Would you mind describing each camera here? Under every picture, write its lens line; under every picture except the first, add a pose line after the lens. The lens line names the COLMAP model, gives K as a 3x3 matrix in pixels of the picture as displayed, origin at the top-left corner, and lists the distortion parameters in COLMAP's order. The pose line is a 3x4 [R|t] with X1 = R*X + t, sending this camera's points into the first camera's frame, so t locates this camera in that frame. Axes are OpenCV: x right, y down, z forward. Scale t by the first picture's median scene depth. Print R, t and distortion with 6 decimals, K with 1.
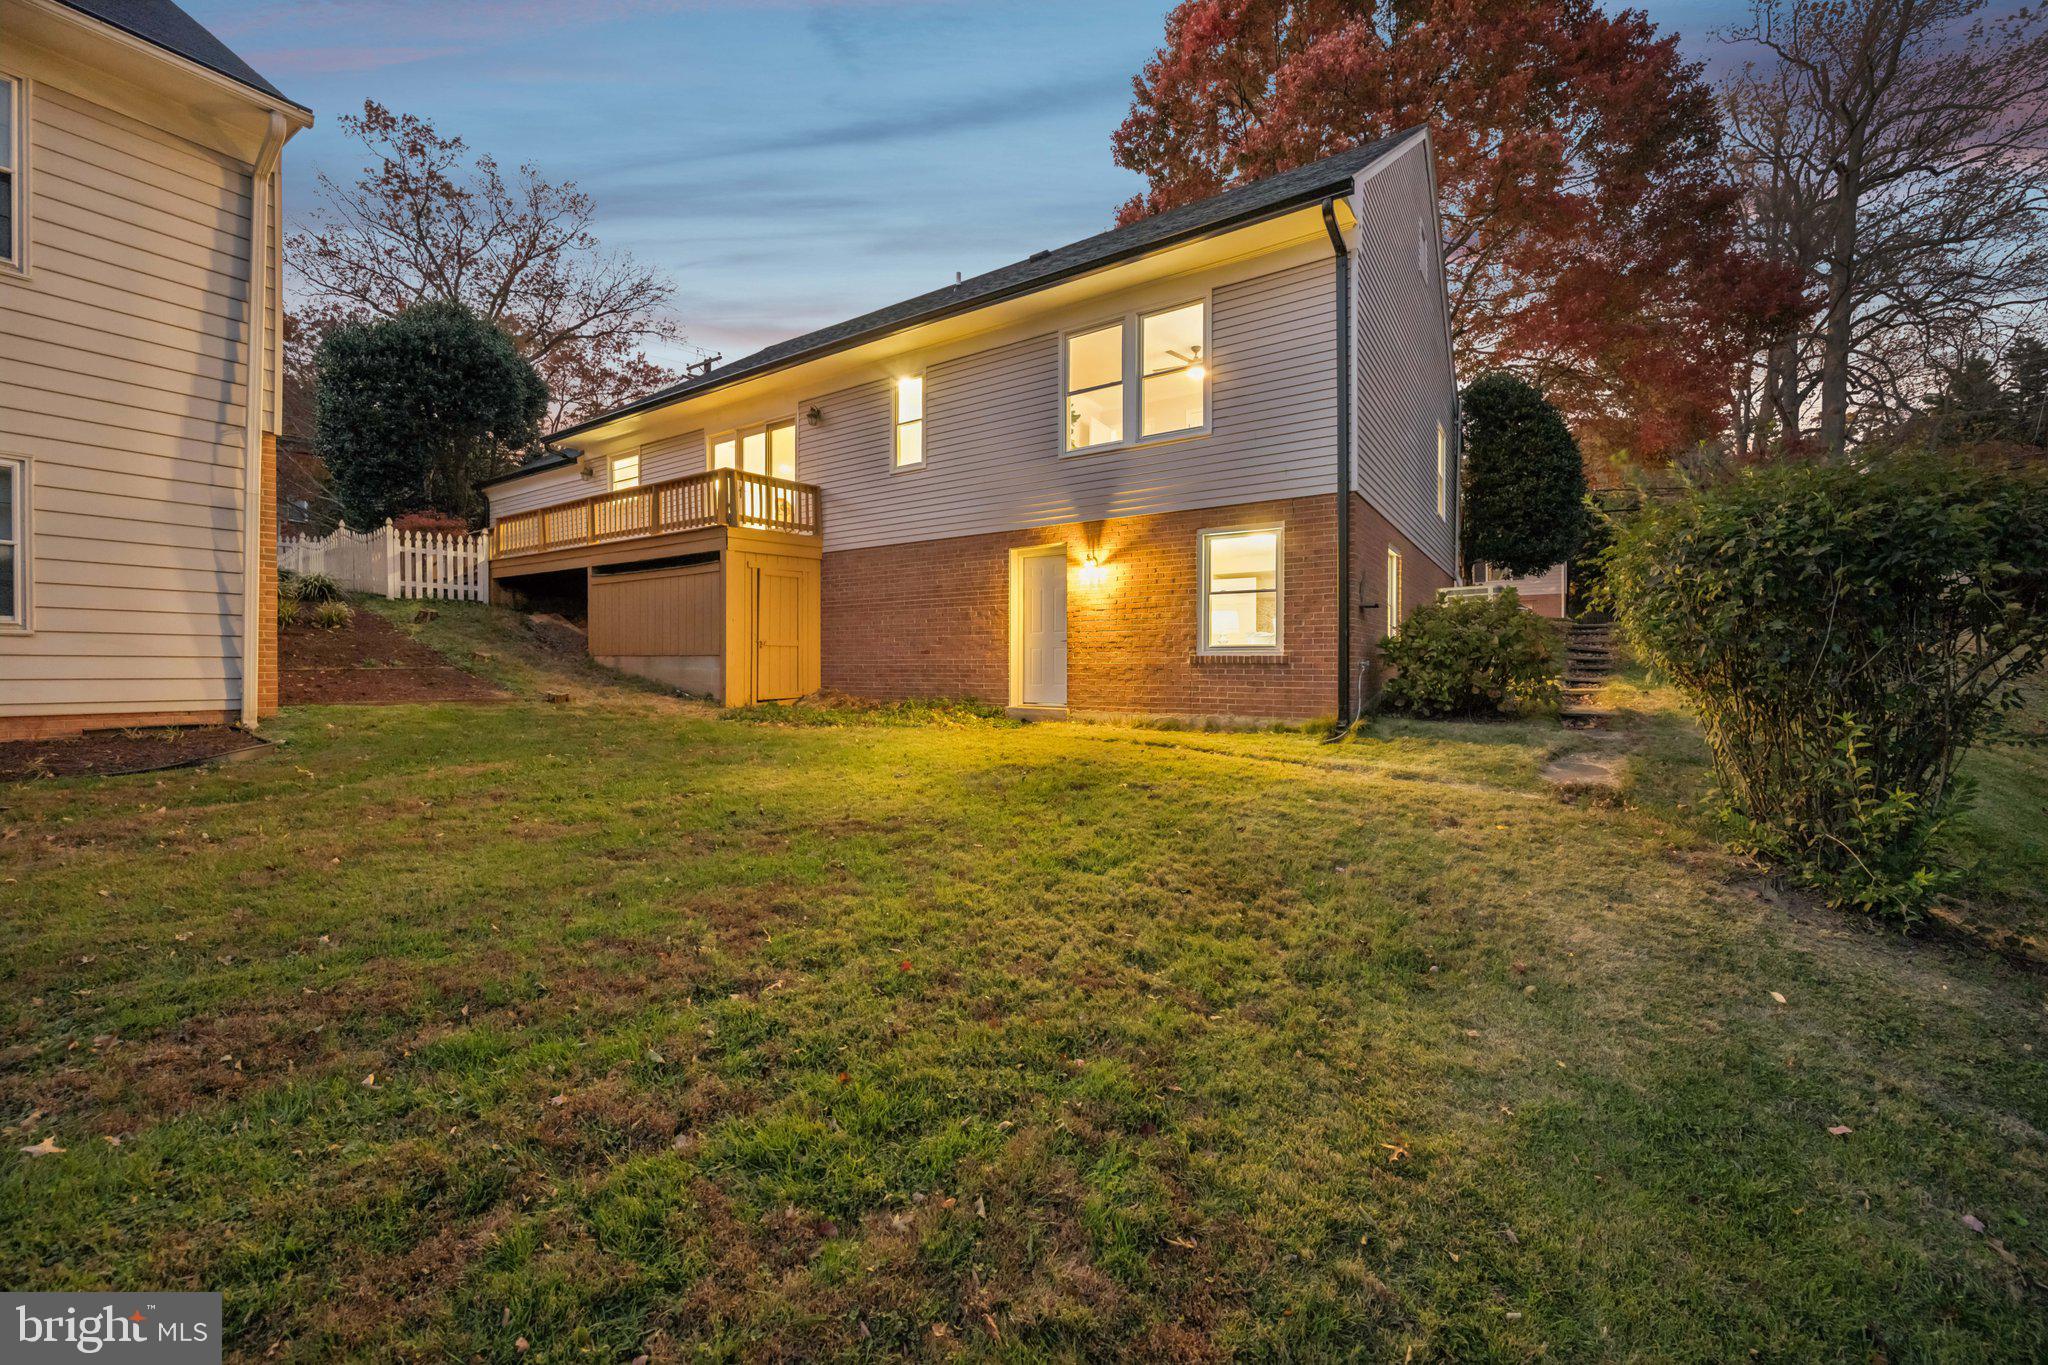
lens RADIAL K [[794.9, 0, 1025.6], [0, 794.9, 676.3], [0, 0, 1]] dist [-0.000192, -0.000134]
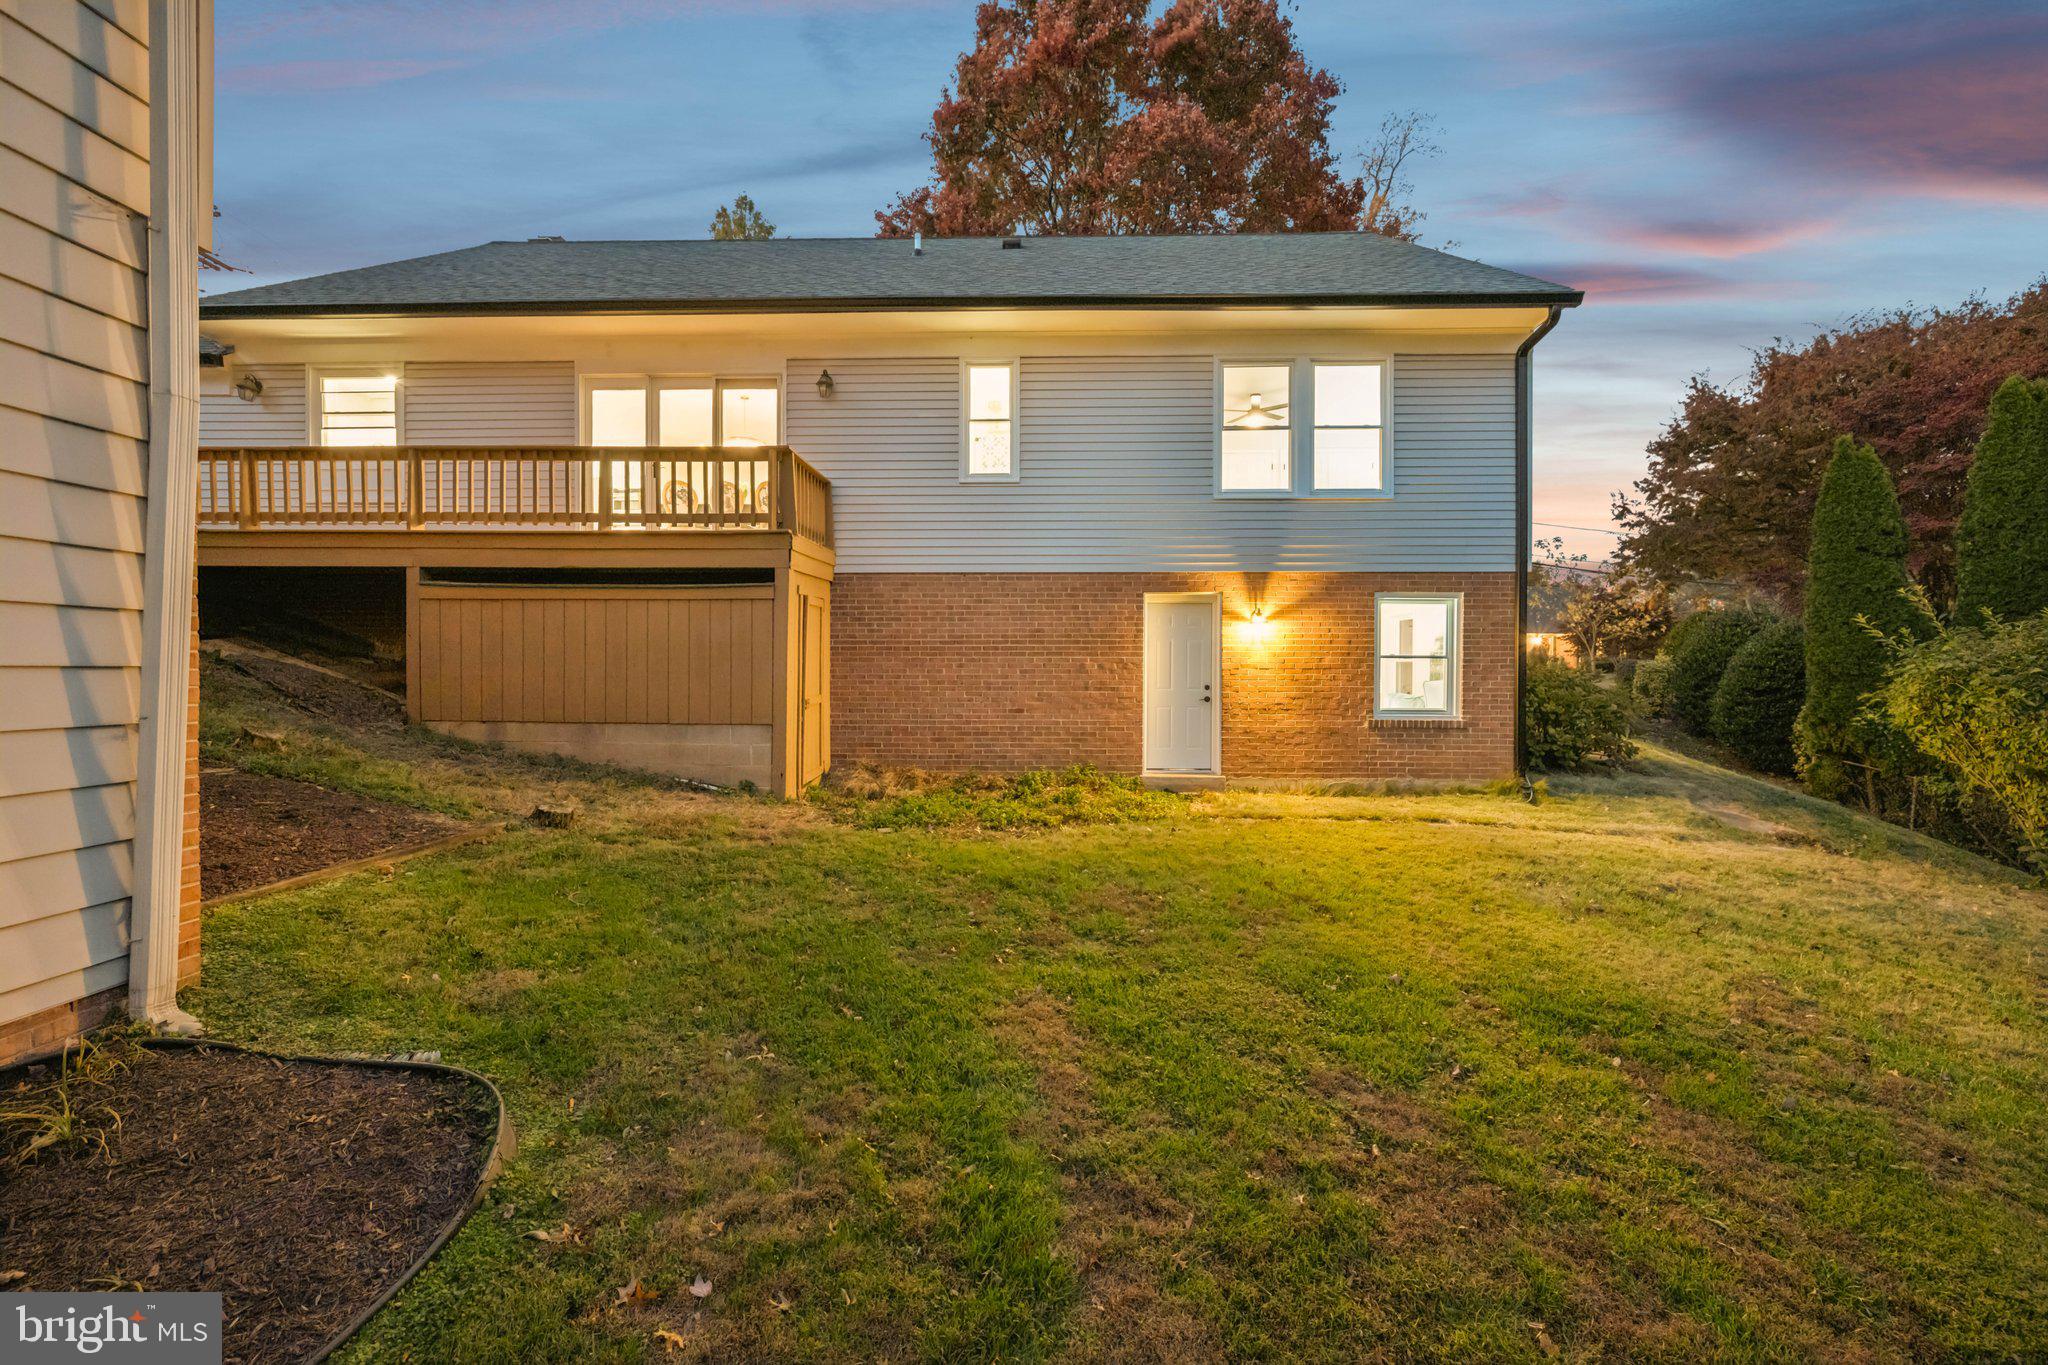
lens RADIAL K [[802.7, 0, 1013.7], [0, 802.7, 680.1], [0, 0, 1]] dist [0.017895, 0.000059]
pose [[0.846457, -0.005477, 0.532429, -0.584594], [0.003510, 0.999983, 0.004706, -0.067792], [-0.532446, -0.002115, 0.846461, 0.322075]]
